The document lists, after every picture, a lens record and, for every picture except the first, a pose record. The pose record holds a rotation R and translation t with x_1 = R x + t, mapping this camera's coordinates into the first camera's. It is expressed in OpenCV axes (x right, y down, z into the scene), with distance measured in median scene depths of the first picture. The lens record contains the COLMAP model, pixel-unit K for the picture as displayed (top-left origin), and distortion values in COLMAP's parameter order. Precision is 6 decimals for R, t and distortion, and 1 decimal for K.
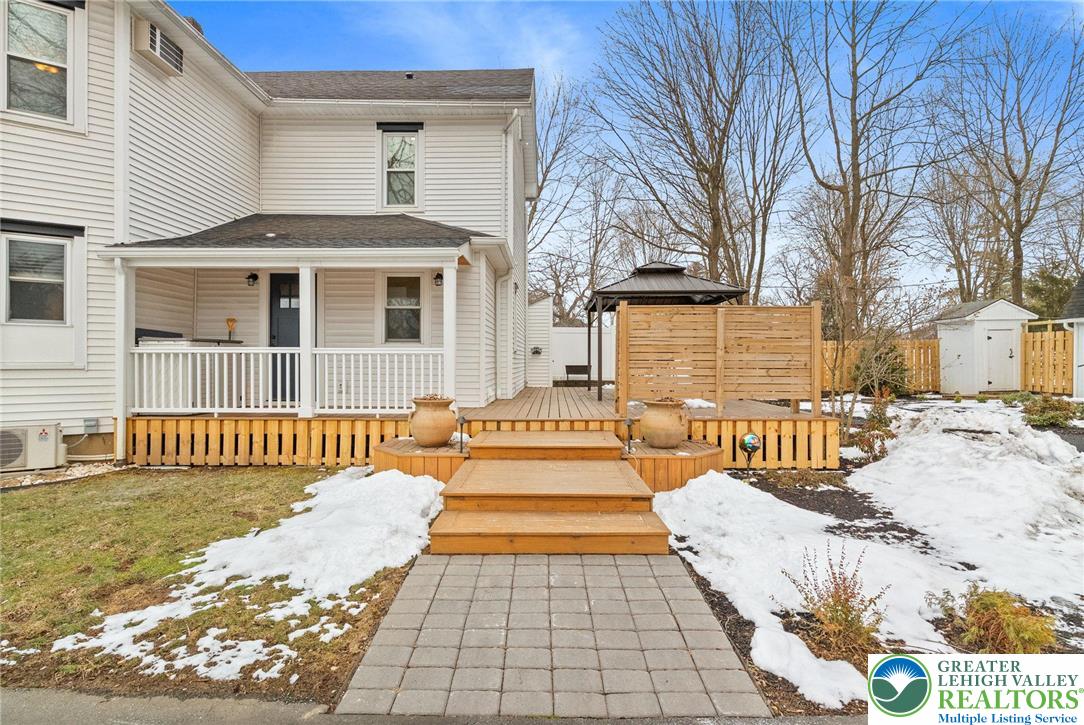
lens RADIAL K [[513.2, 0, 542.0], [0, 513.2, 362.5], [0, 0, 1]] dist [-0.000585, -0.000233]
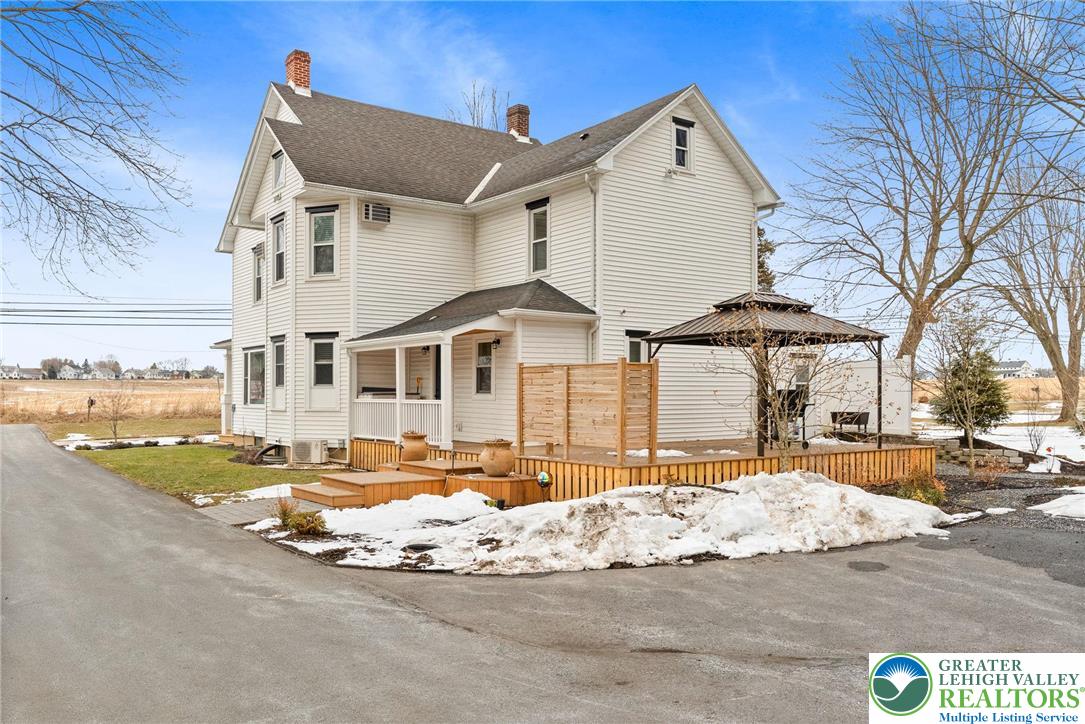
lens RADIAL K [[864.4, 0, 541.4], [0, 864.4, 387.6], [0, 0, 1]] dist [0.000869, -0.005580]
pose [[0.604620, -0.007952, -0.796474, 0.889930], [-0.000912, 0.999943, -0.010676, -0.017552], [0.796513, 0.007181, 0.604578, -0.116892]]
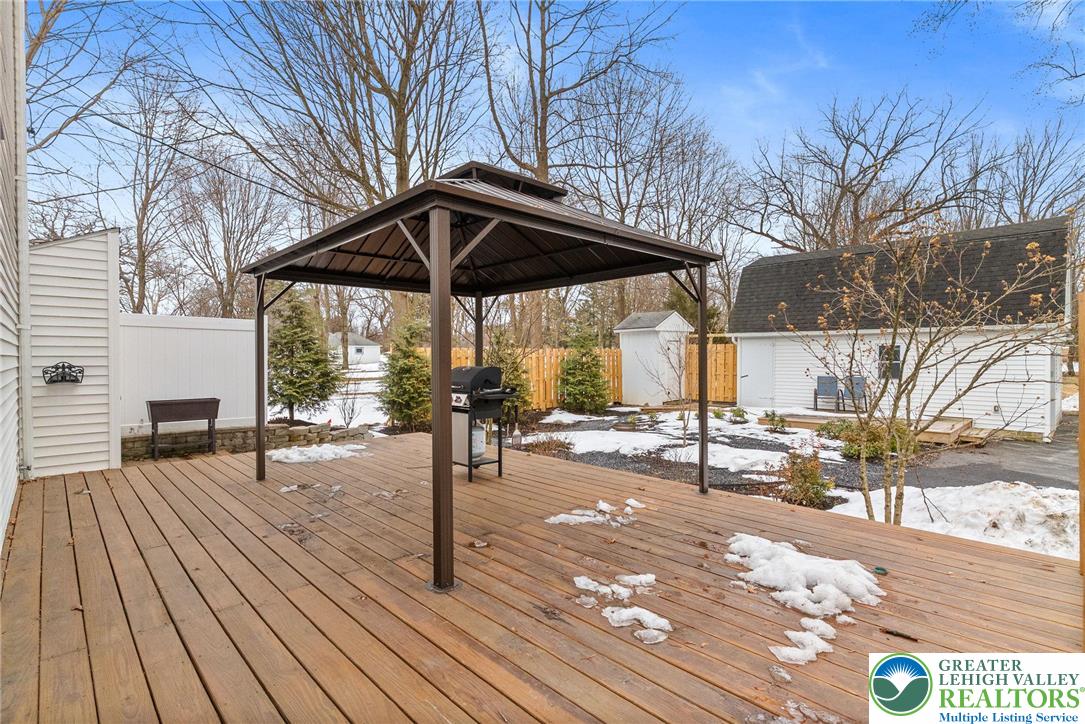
lens RADIAL K [[522.7, 0, 542.5], [0, 522.7, 362.0], [0, 0, 1]] dist [0.021012, -0.000062]
pose [[0.712918, -0.006796, 0.701214, -0.033644], [0.006111, 0.999975, 0.003479, -0.030746], [-0.701221, 0.001805, 0.712942, 0.497476]]
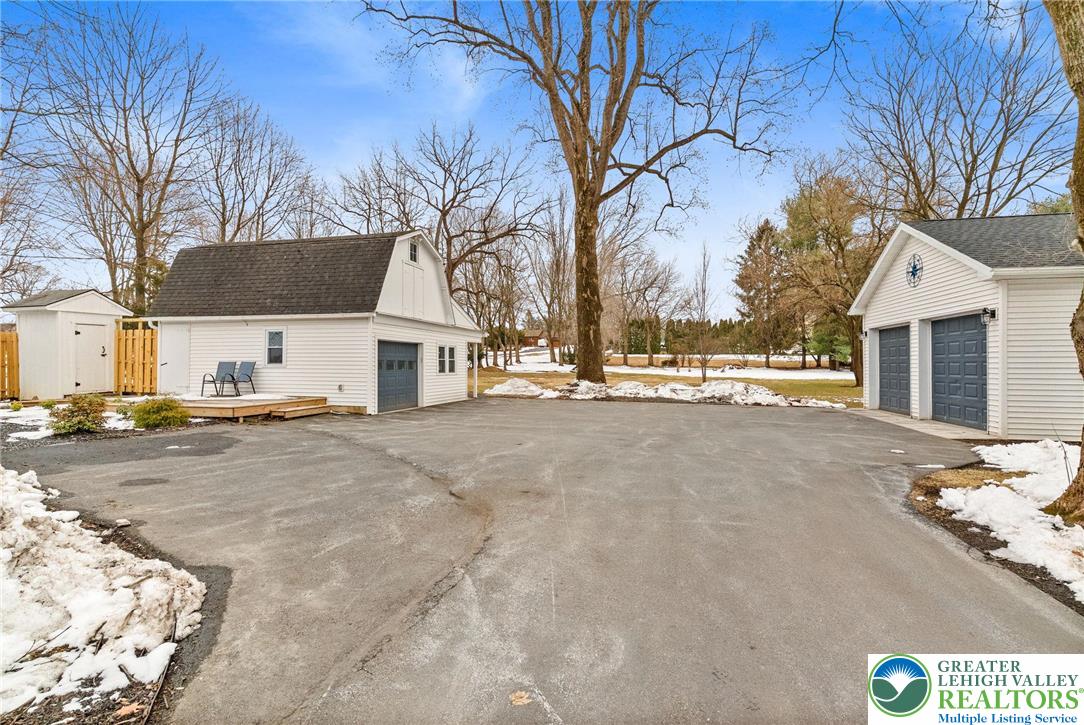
lens RADIAL K [[527.0, 0, 542.0], [0, 527.0, 362.5], [0, 0, 1]] dist [-0.000464, -0.000273]
pose [[0.223834, 0.007047, 0.974602, 0.205538], [0.001425, 0.999970, -0.007557, 0.011534], [-0.974626, 0.003080, 0.223818, 0.040289]]
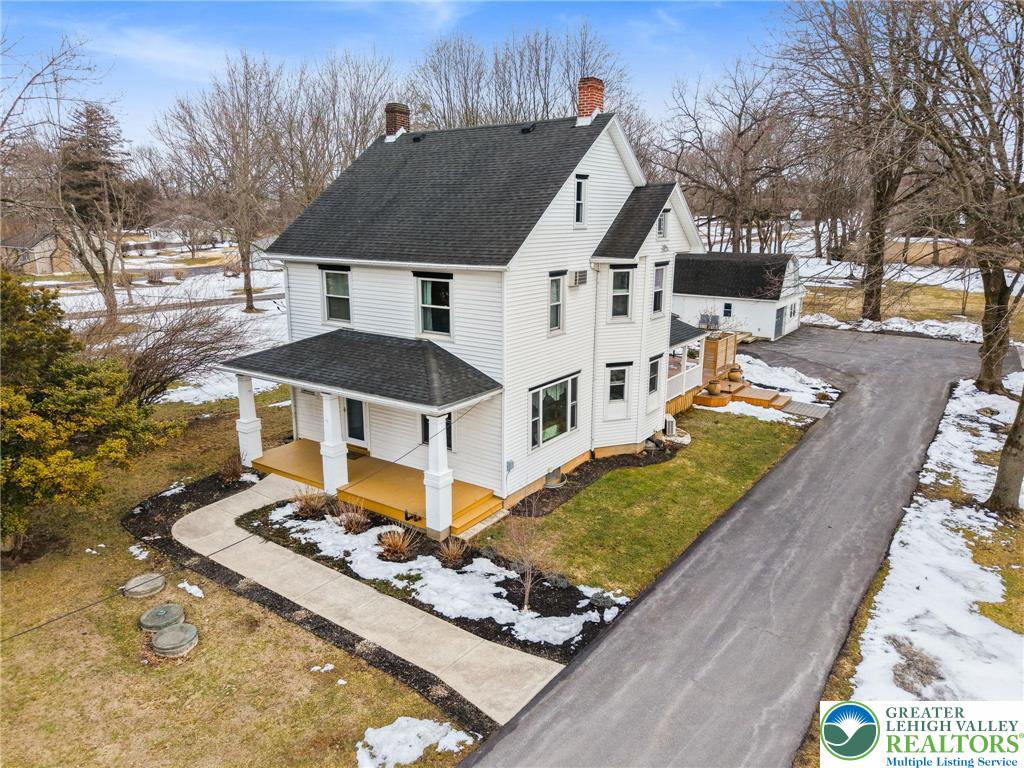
lens RADIAL K [[667.8, 0, 512.0], [0, 667.8, 384.0], [0, 0, 1]] dist [0.002244, 0.000266]
pose [[0.559567, -0.195845, 0.805314, -1.885241], [0.002830, 0.972125, 0.234445, -0.392899], [-0.828781, -0.128908, 0.544523, -0.116546]]
